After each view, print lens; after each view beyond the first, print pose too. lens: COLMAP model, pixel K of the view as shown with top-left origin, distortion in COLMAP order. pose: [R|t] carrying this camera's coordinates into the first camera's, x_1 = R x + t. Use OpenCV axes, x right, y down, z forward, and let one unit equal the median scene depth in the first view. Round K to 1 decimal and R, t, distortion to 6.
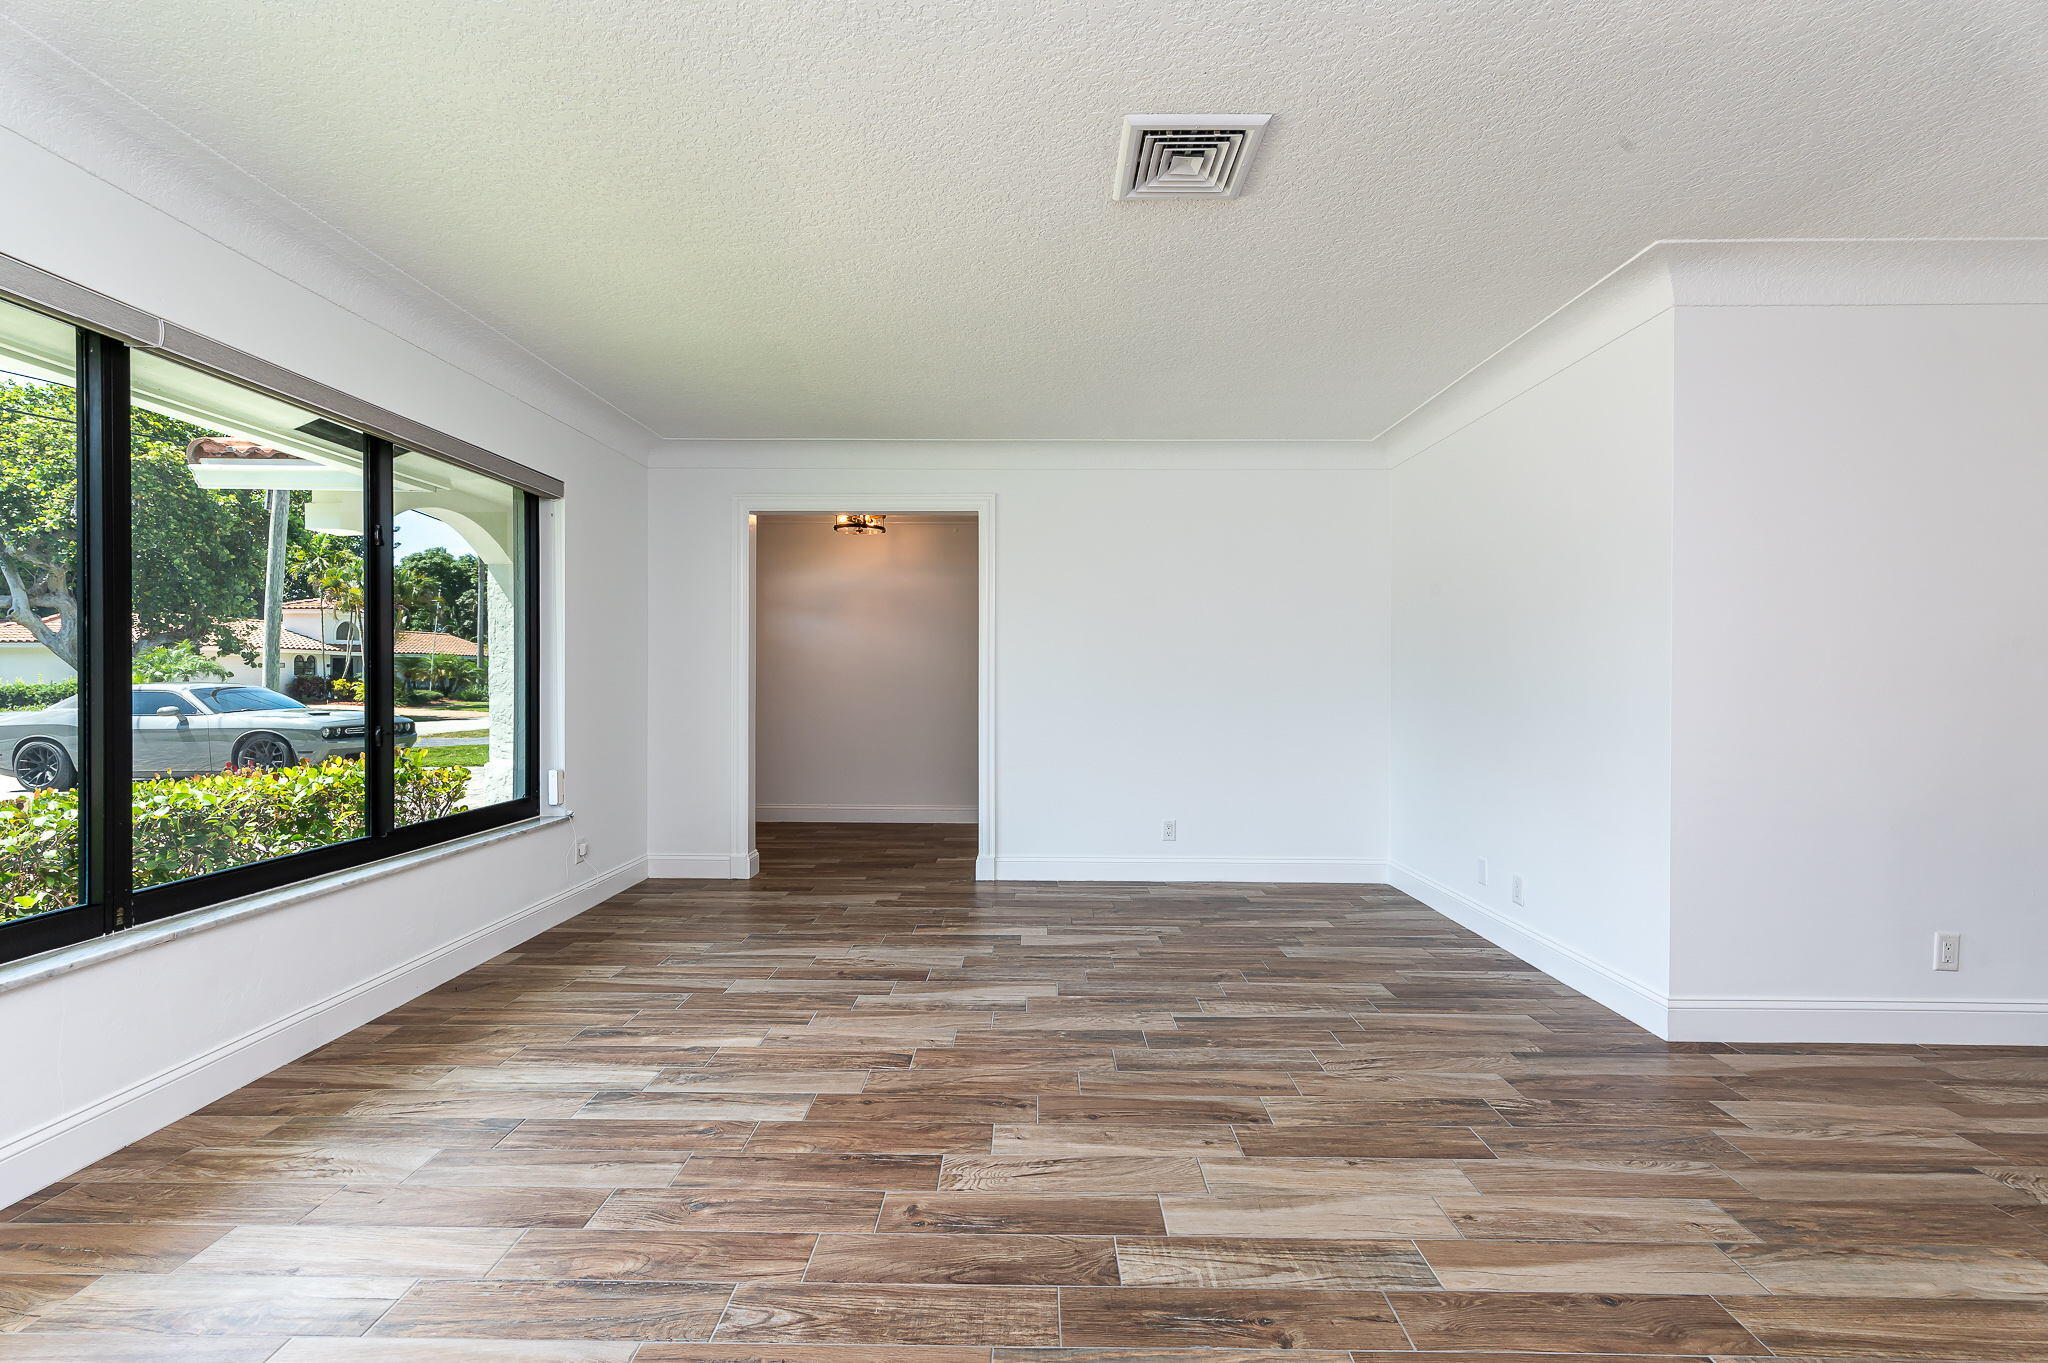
lens RADIAL K [[902.7, 0, 1014.7], [0, 902.7, 679.7], [0, 0, 1]] dist [0.001974, 0.000323]
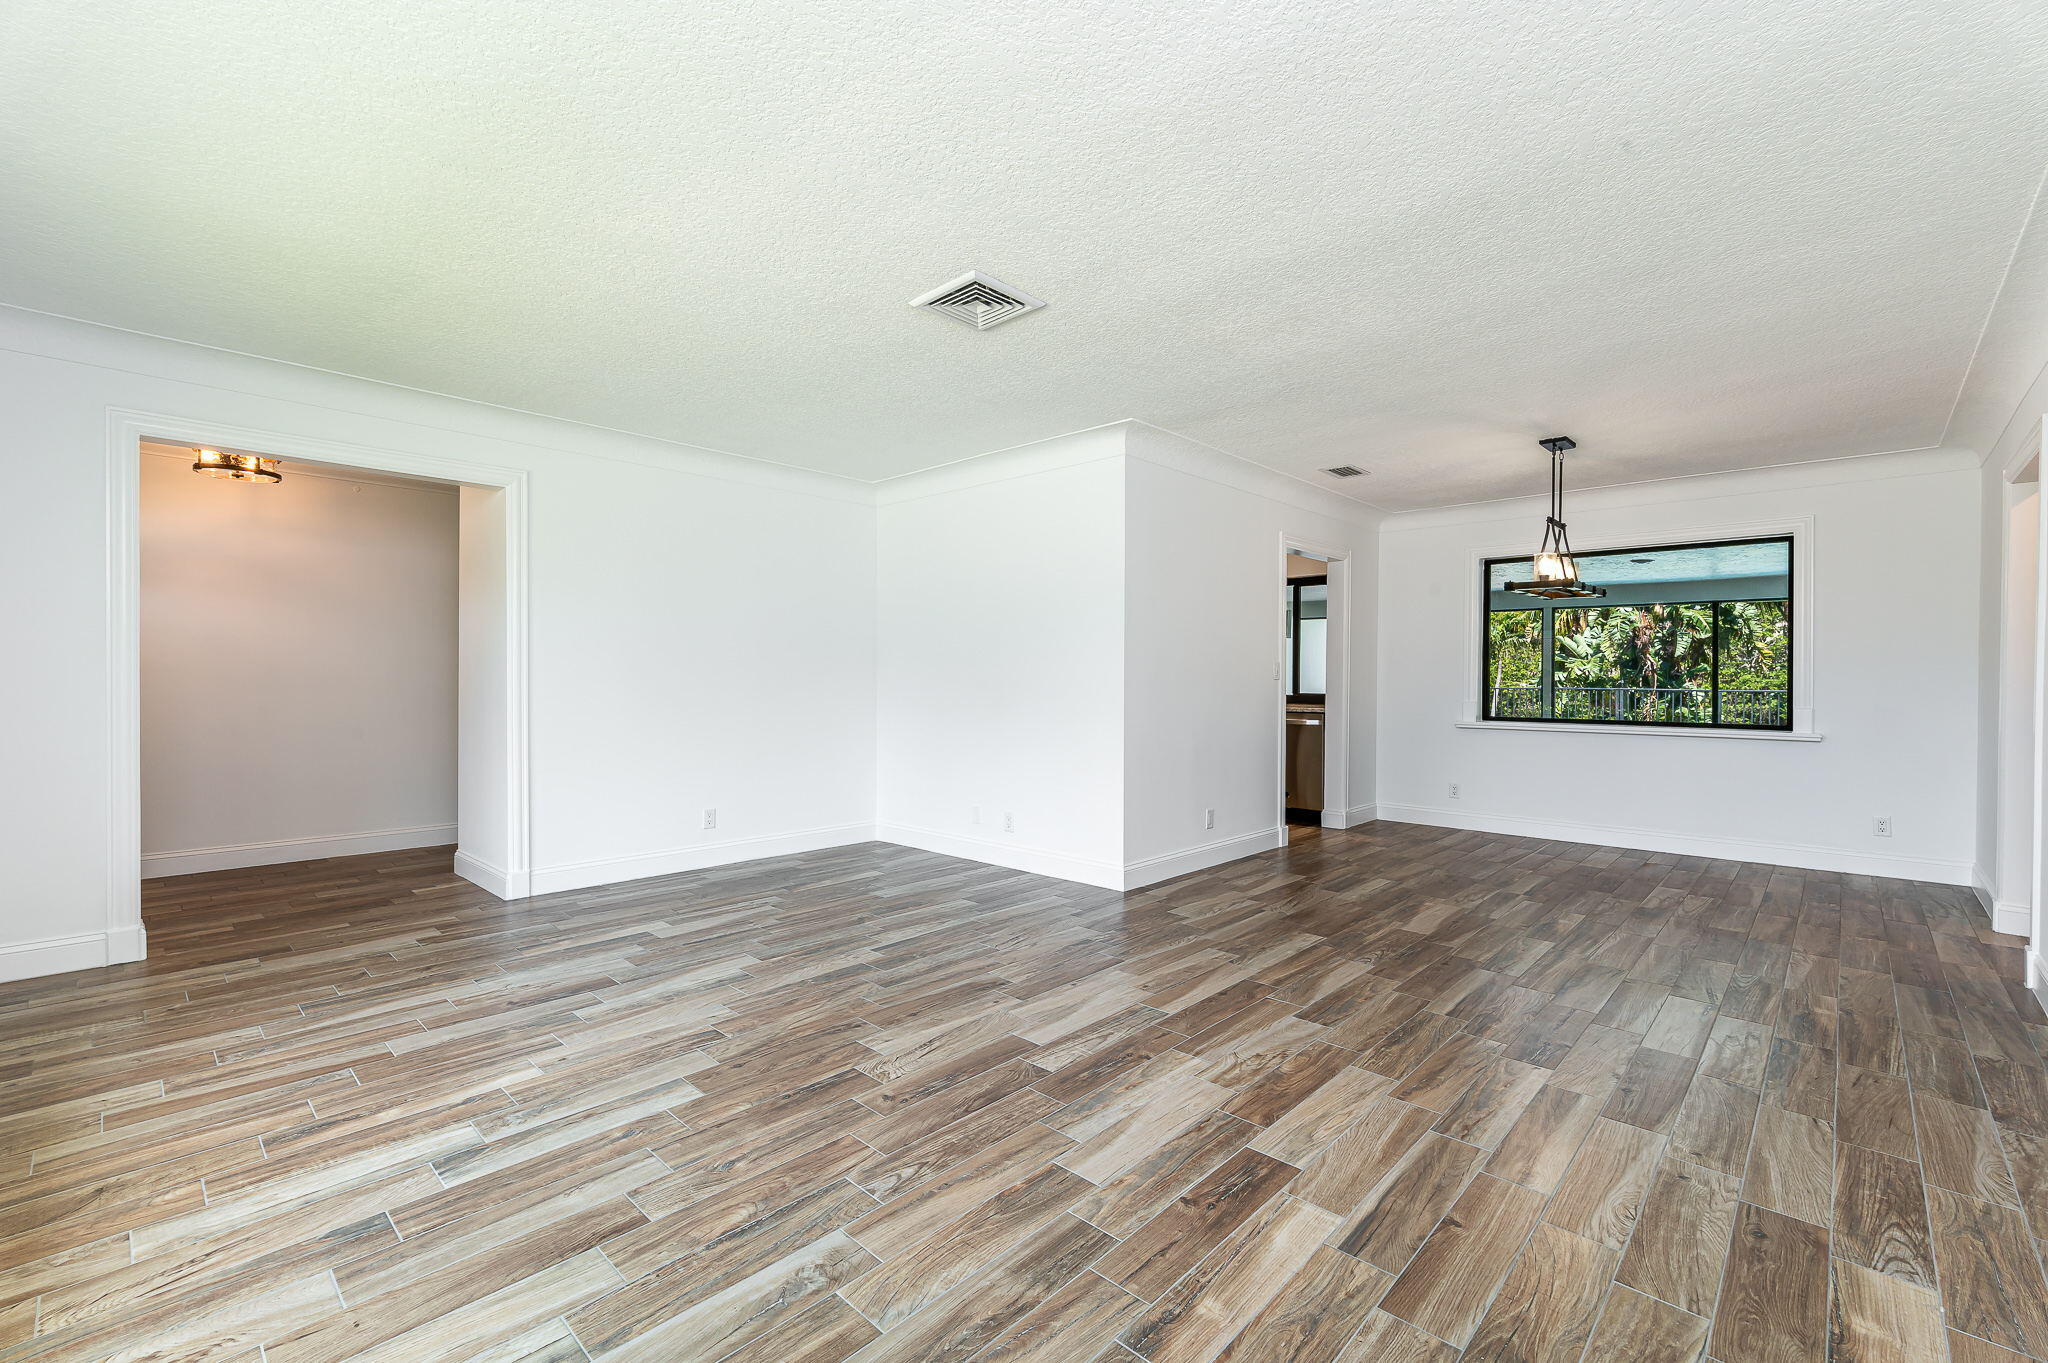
lens RADIAL K [[902.7, 0, 1064.0], [0, 902.7, 682.6], [0, 0, 1]] dist [0.001974, 0.000323]
pose [[0.645918, -0.004473, 0.763393, -0.628813], [-0.001749, 0.999972, 0.007339, -0.002641], [-0.763404, -0.006076, 0.645892, -0.001235]]
